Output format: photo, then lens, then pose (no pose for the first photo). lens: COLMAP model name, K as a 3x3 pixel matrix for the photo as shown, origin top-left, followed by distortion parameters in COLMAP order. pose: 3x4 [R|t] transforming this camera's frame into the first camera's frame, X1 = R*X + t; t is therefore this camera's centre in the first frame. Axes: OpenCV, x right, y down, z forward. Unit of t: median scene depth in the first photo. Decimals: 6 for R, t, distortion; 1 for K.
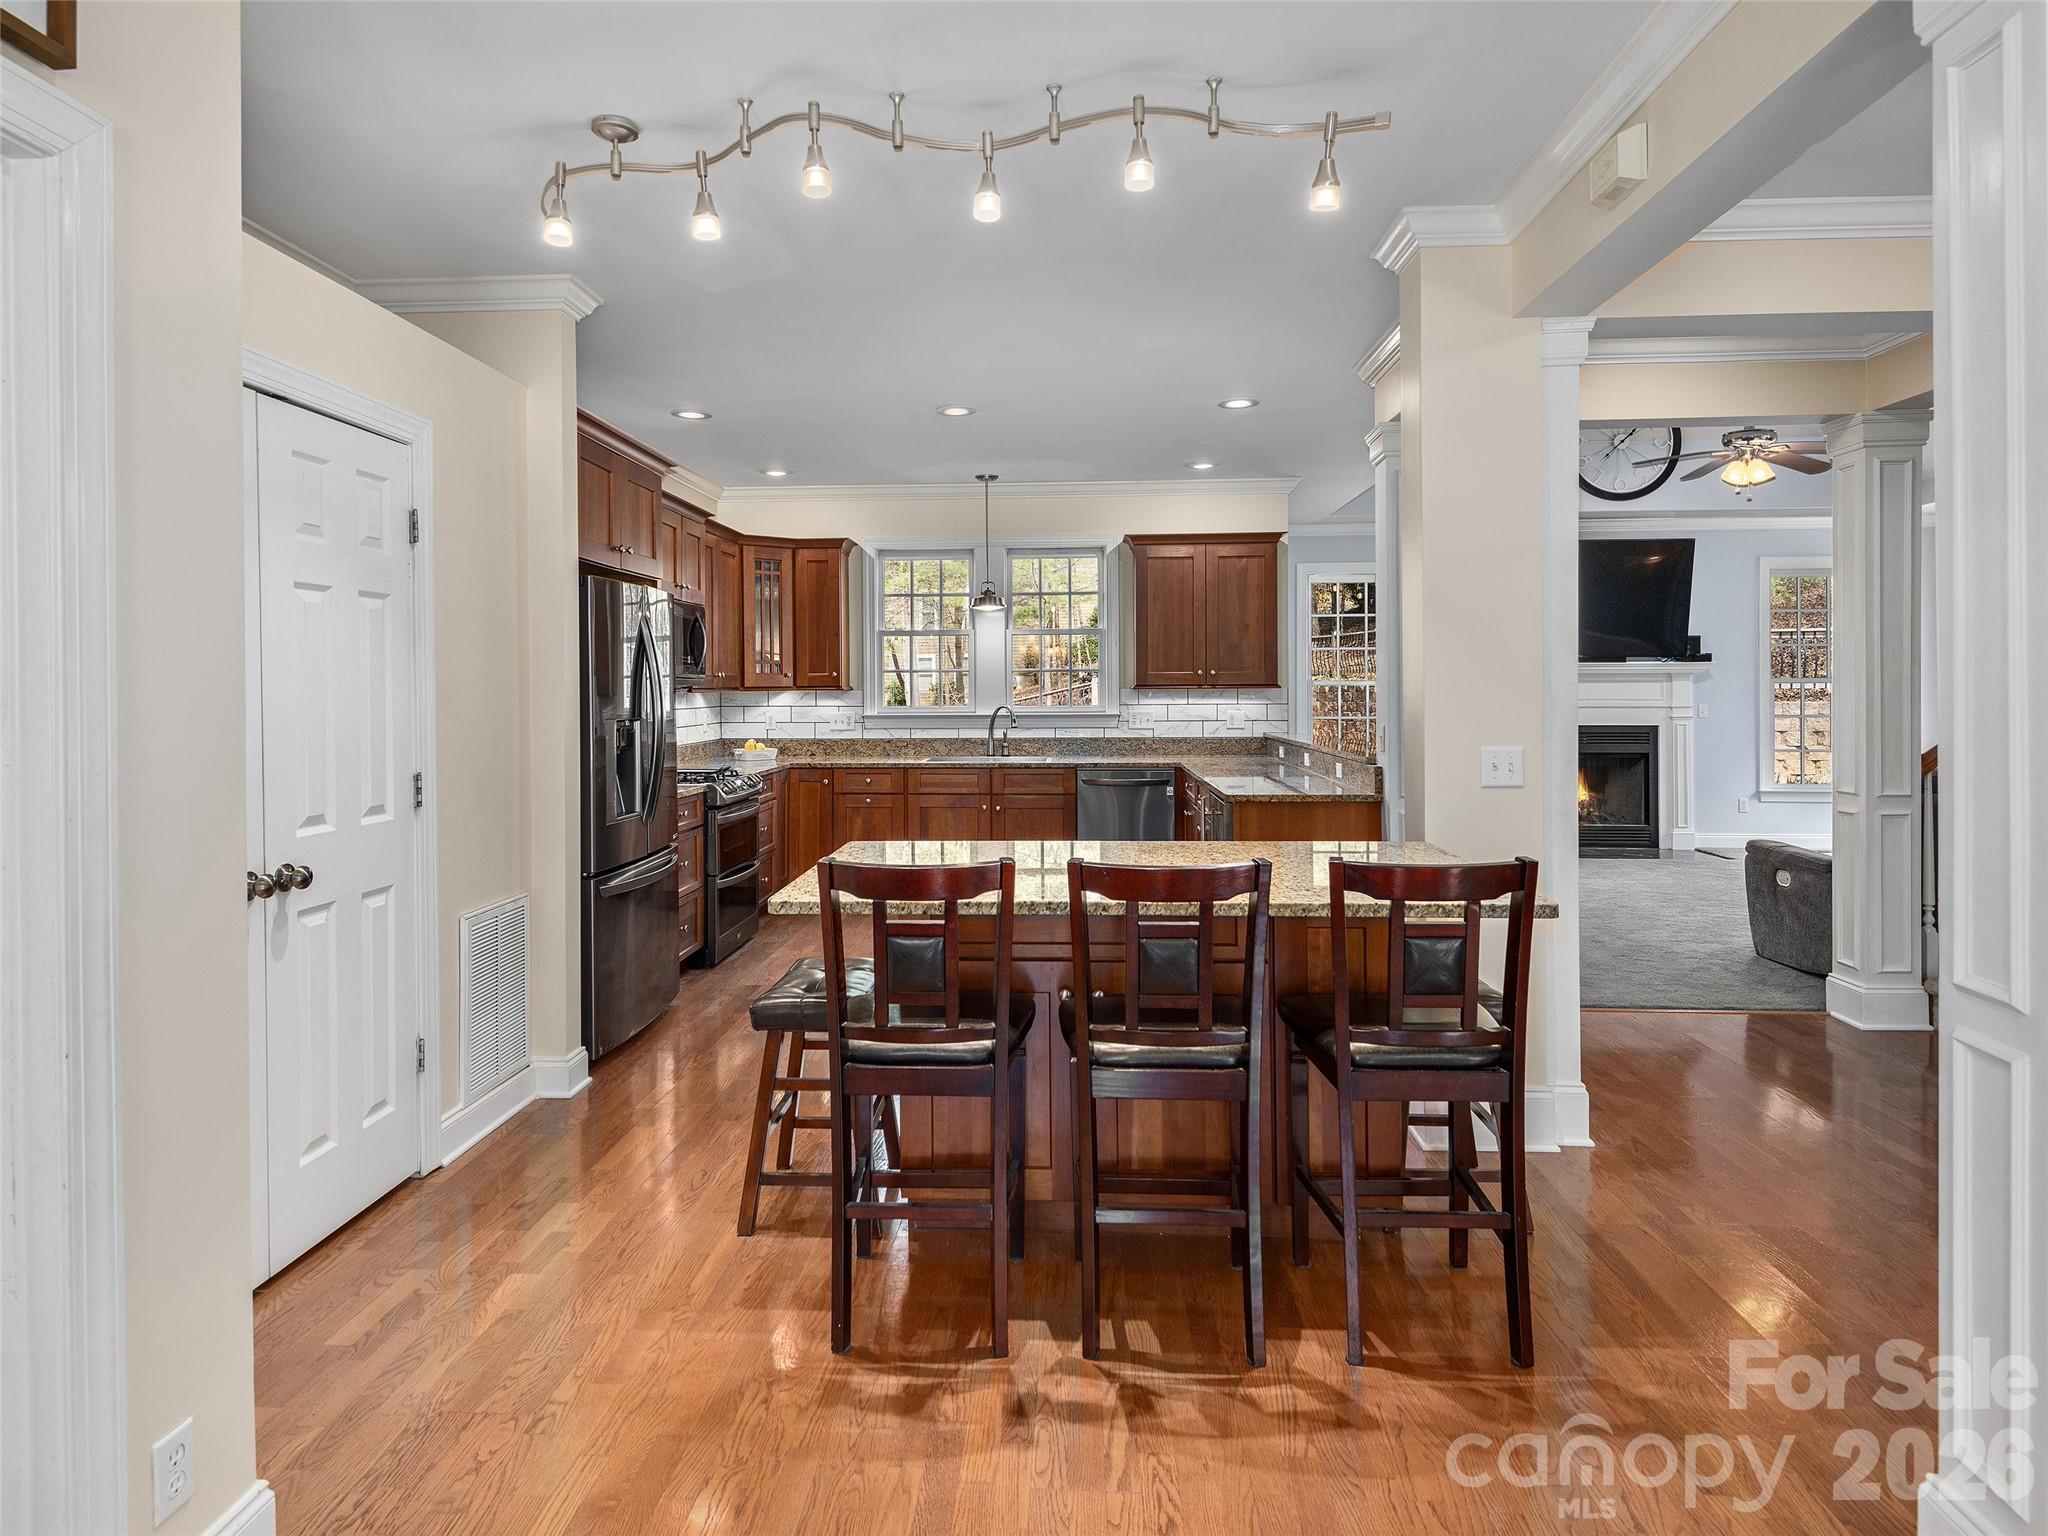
lens RADIAL K [[1152.2, 0, 1068.2], [0, 1152.2, 697.2], [0, 0, 1]] dist [0.001994, -0.000422]
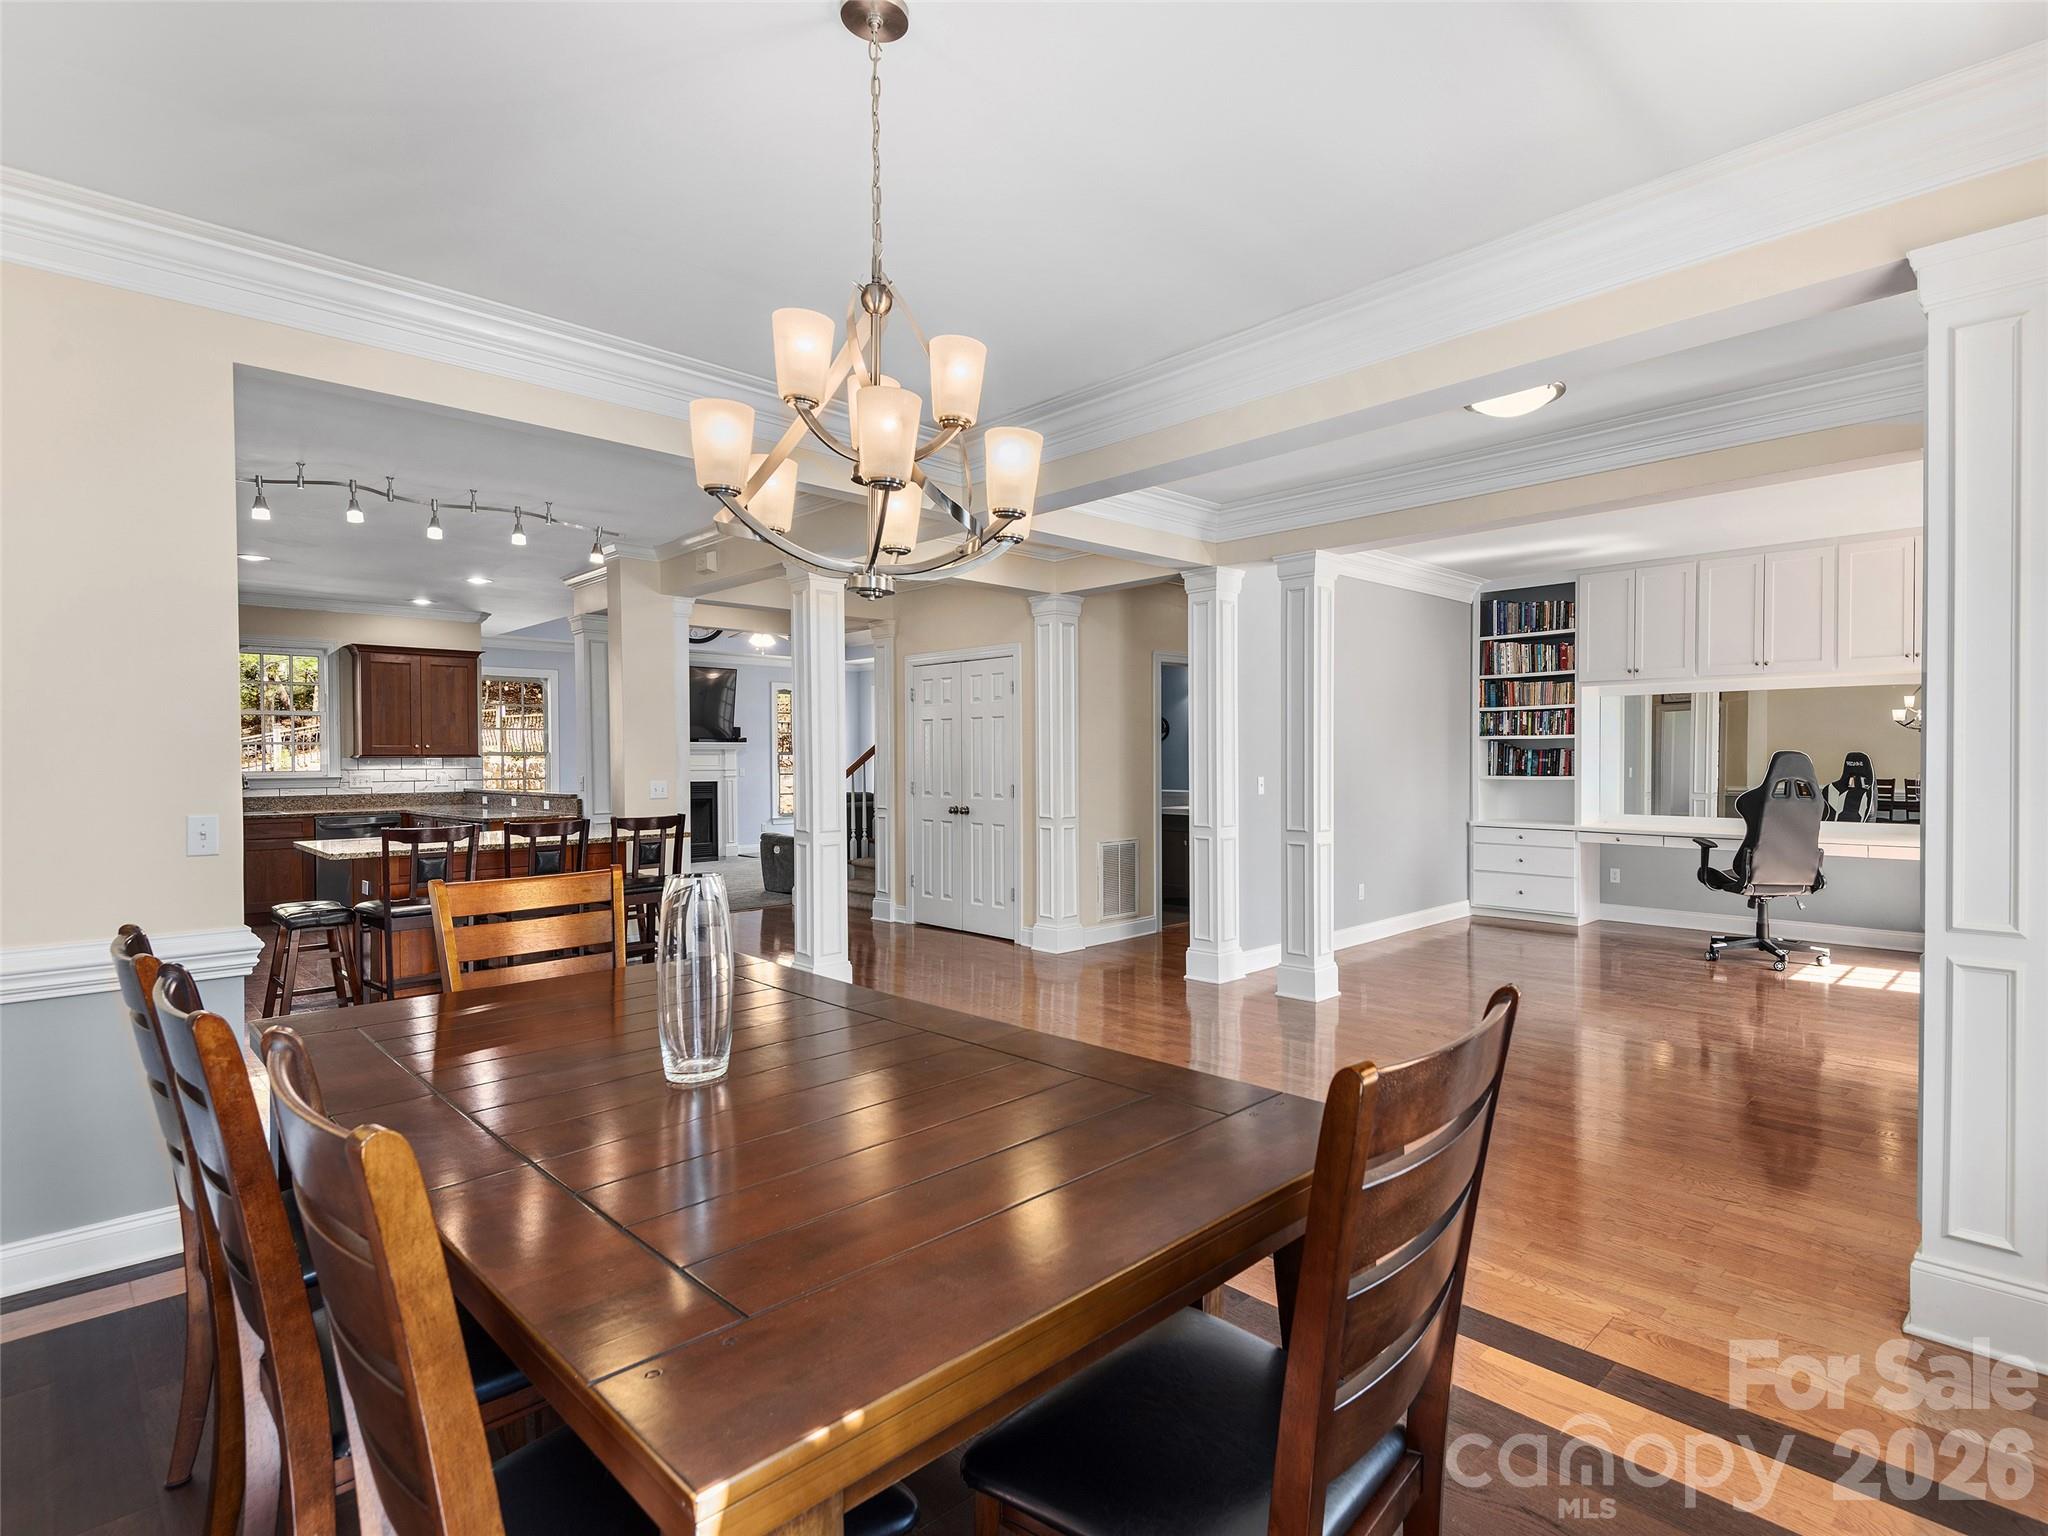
lens RADIAL K [[1038.4, 0, 1030.7], [0, 1038.4, 775.7], [0, 0, 1]] dist [0.001741, -0.000175]
pose [[0.718397, -0.009262, 0.695572, -0.219177], [0.004908, 0.999954, 0.008246, 0.007355], [-0.695616, -0.002510, 0.718409, -0.416043]]
